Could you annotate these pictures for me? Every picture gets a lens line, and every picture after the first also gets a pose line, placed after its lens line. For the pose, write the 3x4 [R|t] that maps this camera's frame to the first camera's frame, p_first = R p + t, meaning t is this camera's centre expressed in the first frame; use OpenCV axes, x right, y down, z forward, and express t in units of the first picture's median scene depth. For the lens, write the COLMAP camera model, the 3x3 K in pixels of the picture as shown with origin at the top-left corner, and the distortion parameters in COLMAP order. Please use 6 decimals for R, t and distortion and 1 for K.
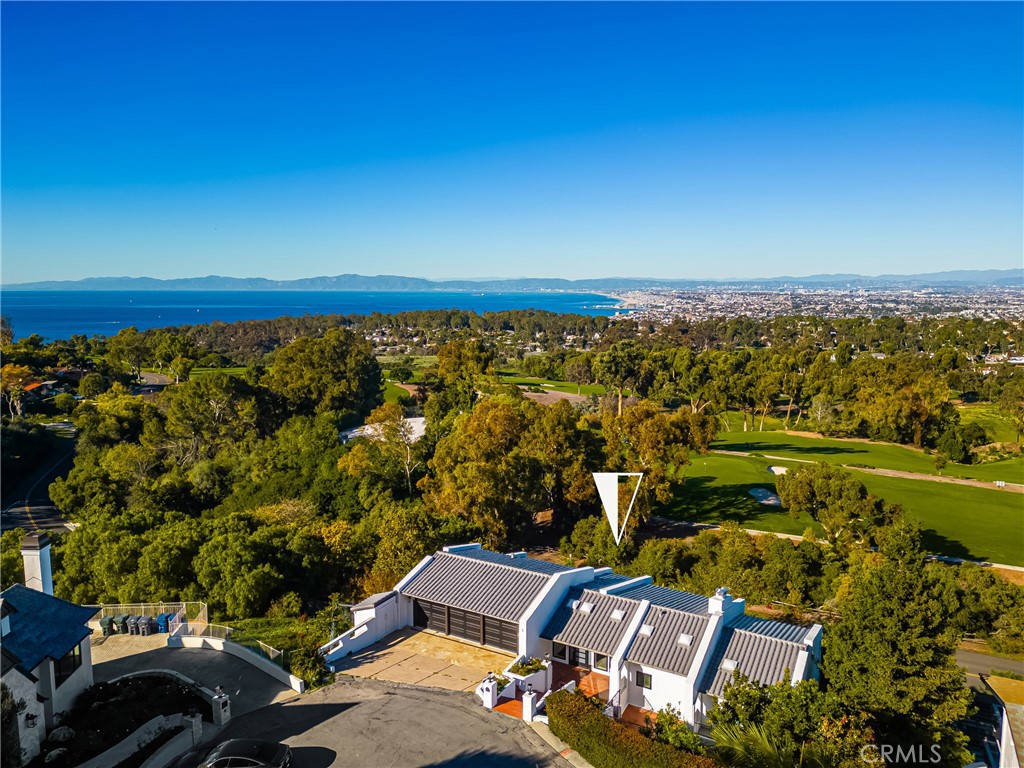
lens RADIAL K [[715.9, 0, 507.0], [0, 715.9, 380.2], [0, 0, 1]] dist [0.064132, -0.060535]
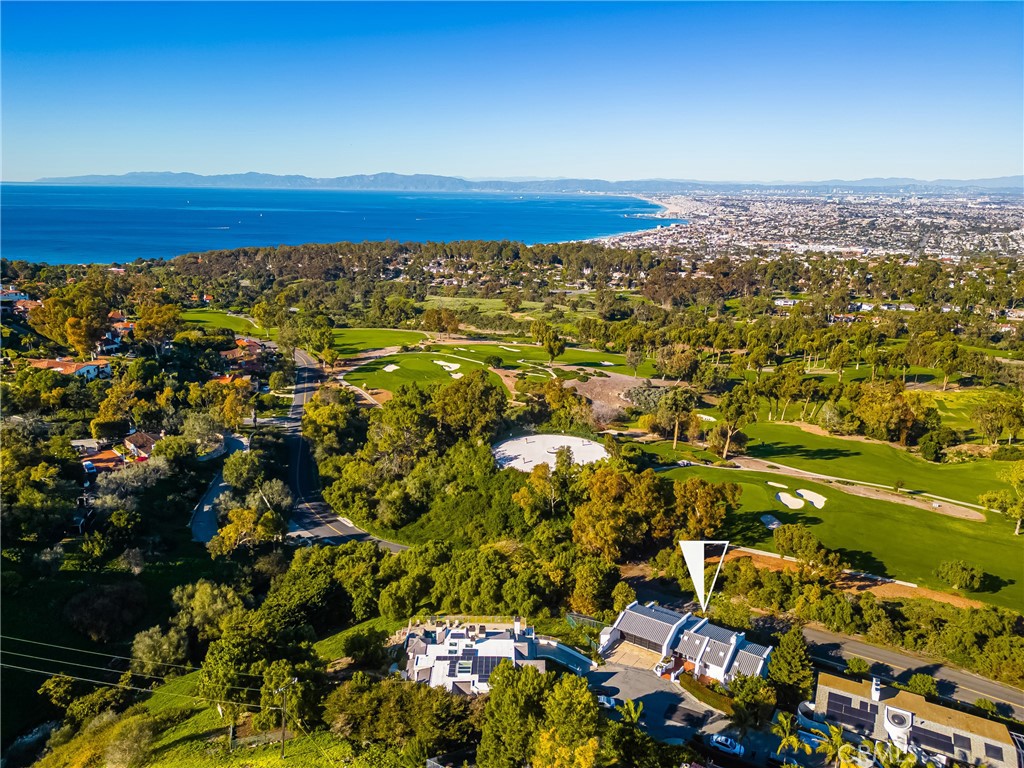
lens RADIAL K [[715.9, 0, 502.8], [0, 715.9, 374.0], [0, 0, 1]] dist [0.064132, -0.060535]
pose [[0.998515, 0.024673, -0.048580, -0.088955], [-0.017945, 0.990773, 0.134341, -0.193623], [0.051447, -0.133270, 0.989744, -0.304573]]
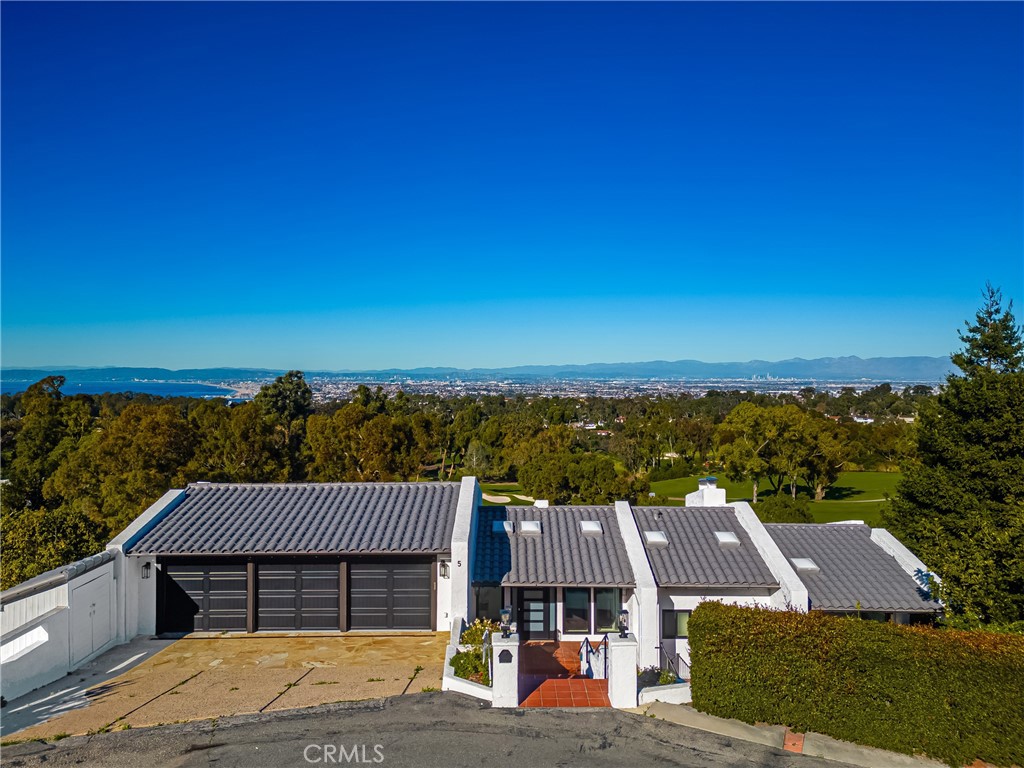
lens RADIAL K [[715.9, 0, 508.2], [0, 715.9, 383.0], [0, 0, 1]] dist [0.064132, -0.060535]
pose [[0.865471, -0.002254, 0.500954, -0.031645], [0.064531, 0.992160, -0.107022, 0.048702], [-0.496785, 0.124952, 0.858831, 0.098318]]
